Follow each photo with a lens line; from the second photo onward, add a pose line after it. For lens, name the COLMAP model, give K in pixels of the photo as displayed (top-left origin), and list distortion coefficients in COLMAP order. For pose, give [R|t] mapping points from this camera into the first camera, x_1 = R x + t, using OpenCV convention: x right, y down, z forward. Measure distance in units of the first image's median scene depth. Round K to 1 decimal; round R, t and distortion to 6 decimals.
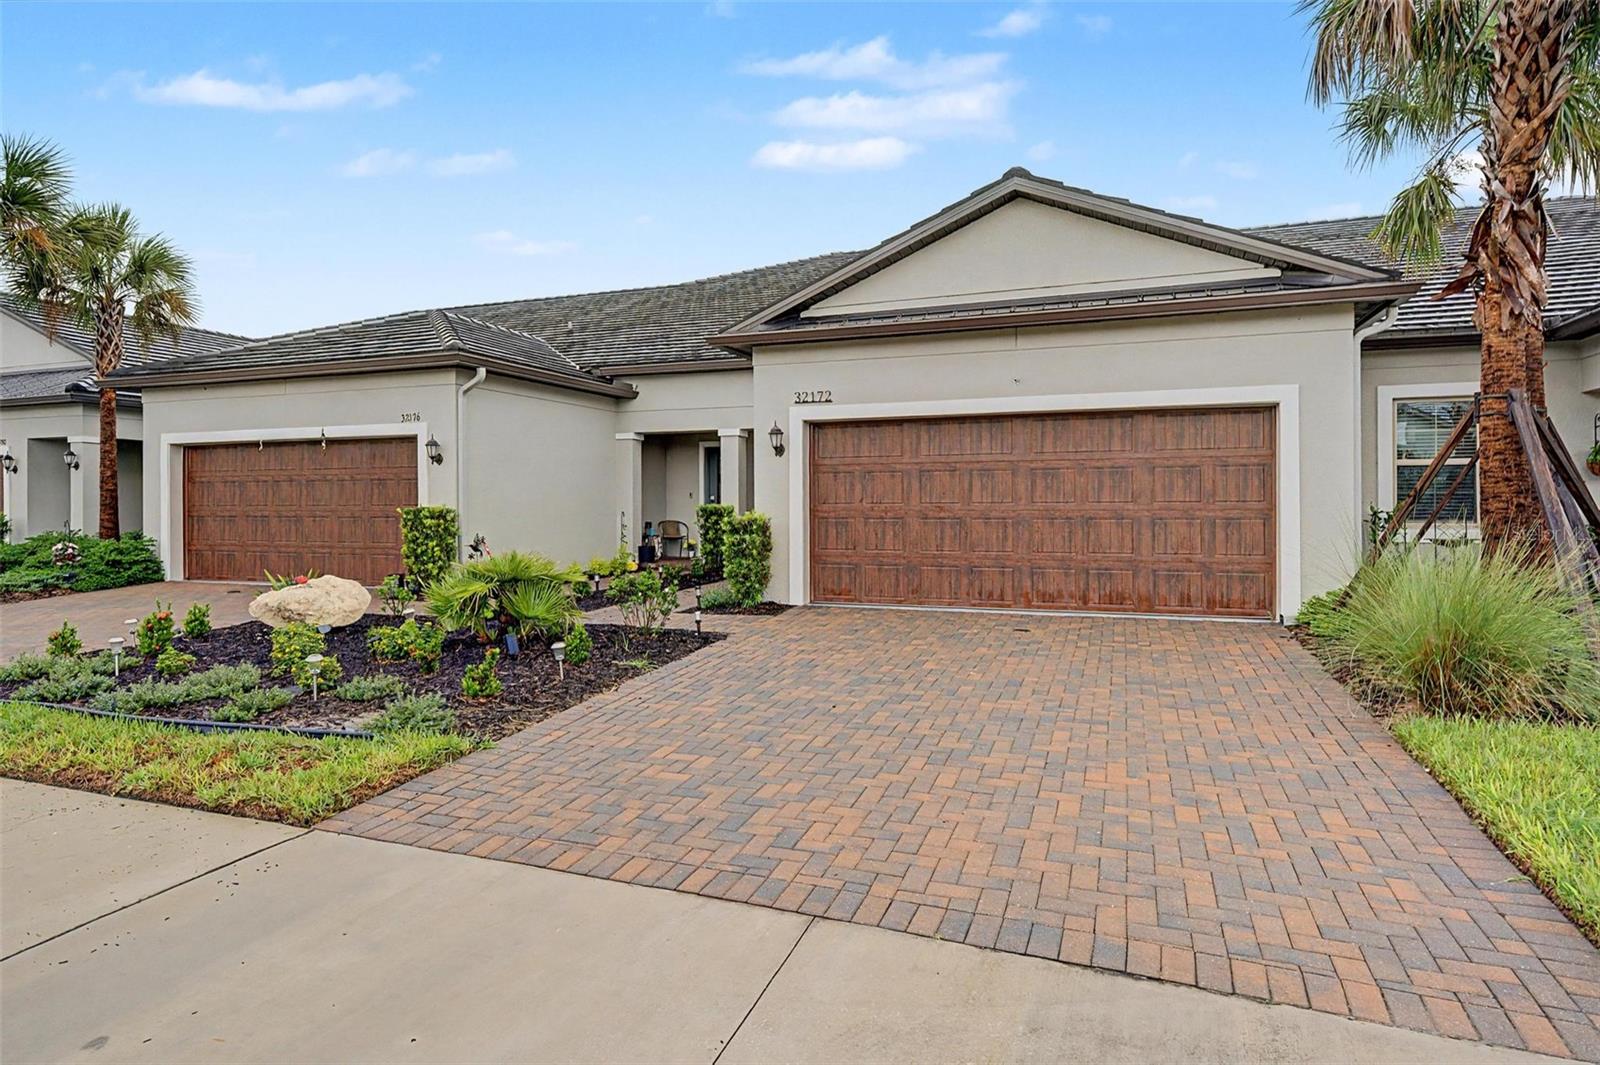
lens RADIAL K [[924.3, 0, 816.8], [0, 924.3, 506.9], [0, 0, 1]] dist [-0.003708, -0.000407]
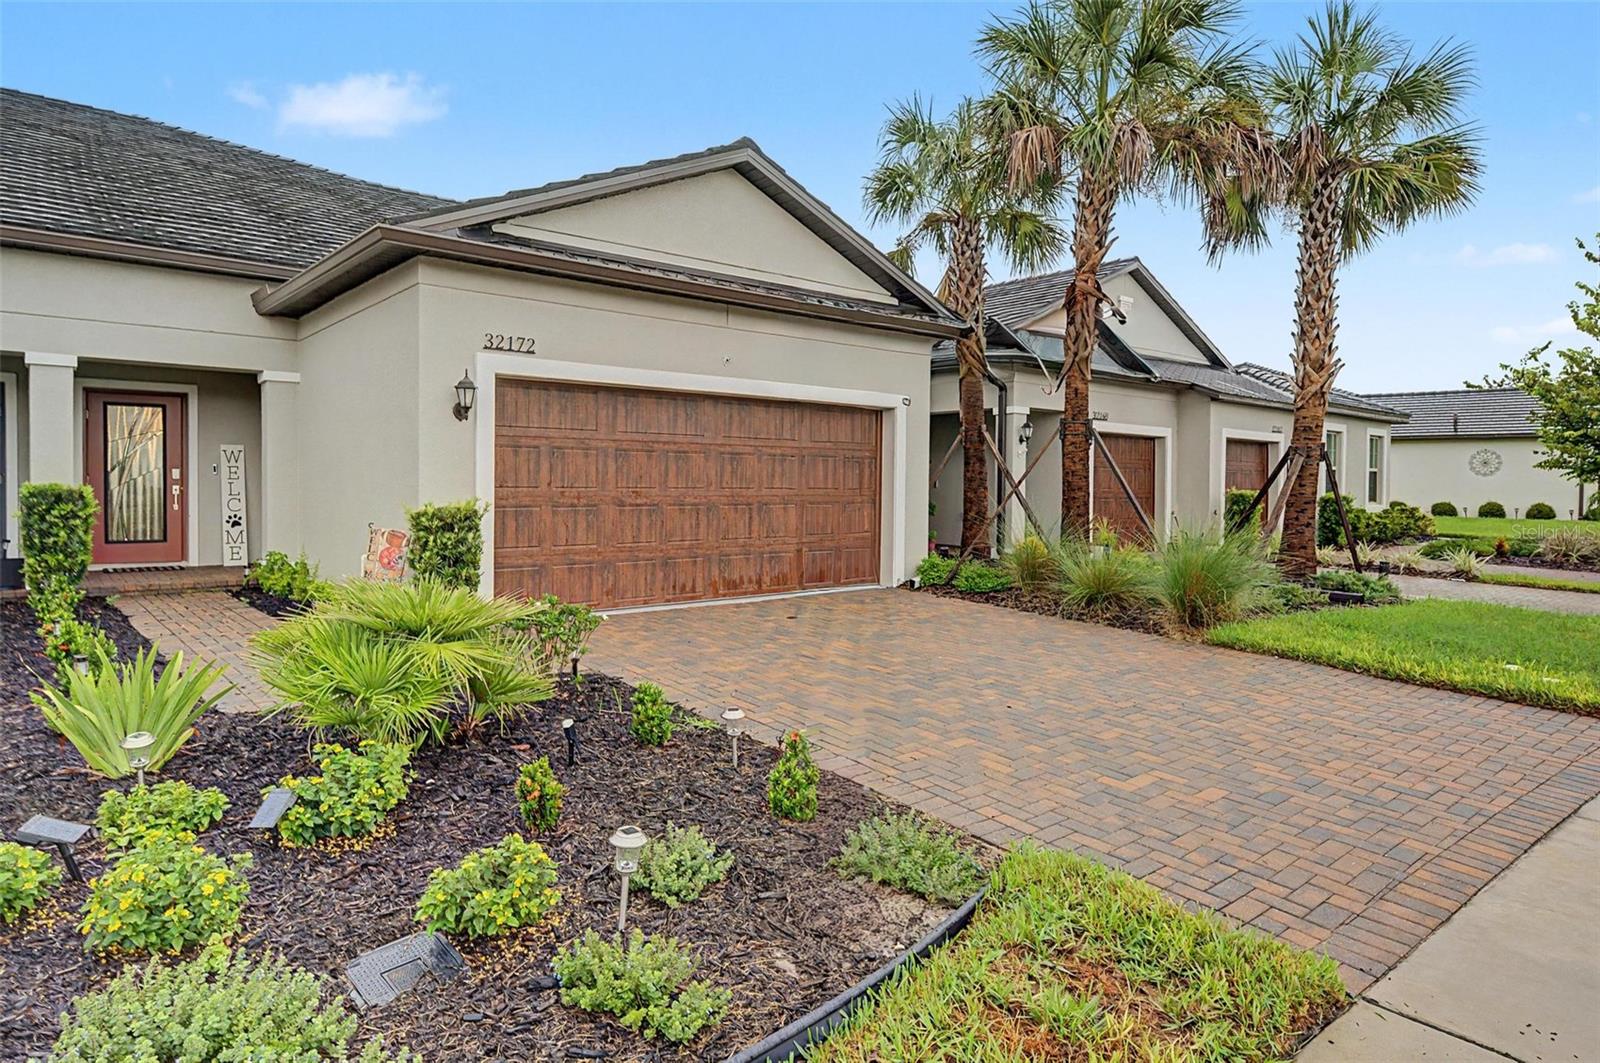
lens RADIAL K [[924.3, 0, 811.3], [0, 924.3, 514.7], [0, 0, 1]] dist [-0.003708, -0.000407]
pose [[0.481932, -0.020307, 0.875973, -0.545803], [-0.007818, 0.999592, 0.027474, -0.004014], [-0.876174, -0.020089, 0.481577, 0.433947]]
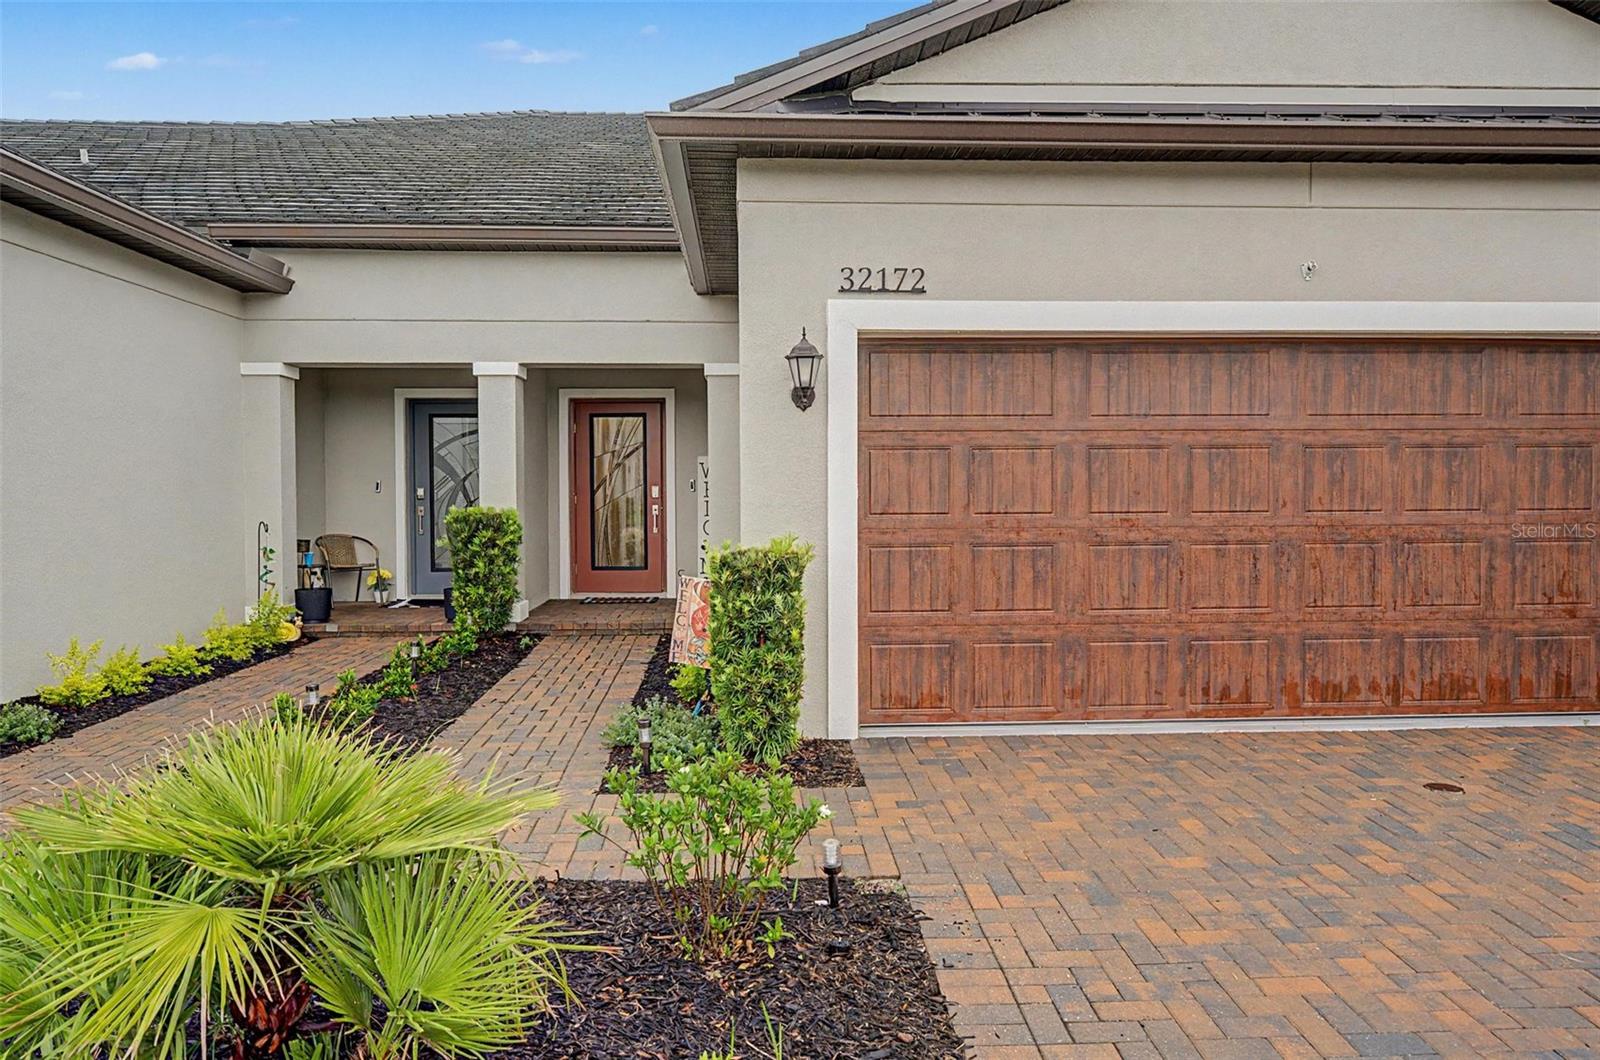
lens RADIAL K [[1075.8, 0, 812.7], [0, 1075.8, 514.2], [0, 0, 1]] dist [0.002974, -0.000715]
pose [[0.919585, -0.009976, 0.392764, -0.246658], [0.002112, 0.999789, 0.020450, -0.015239], [-0.392885, -0.017976, 0.919412, 0.533613]]
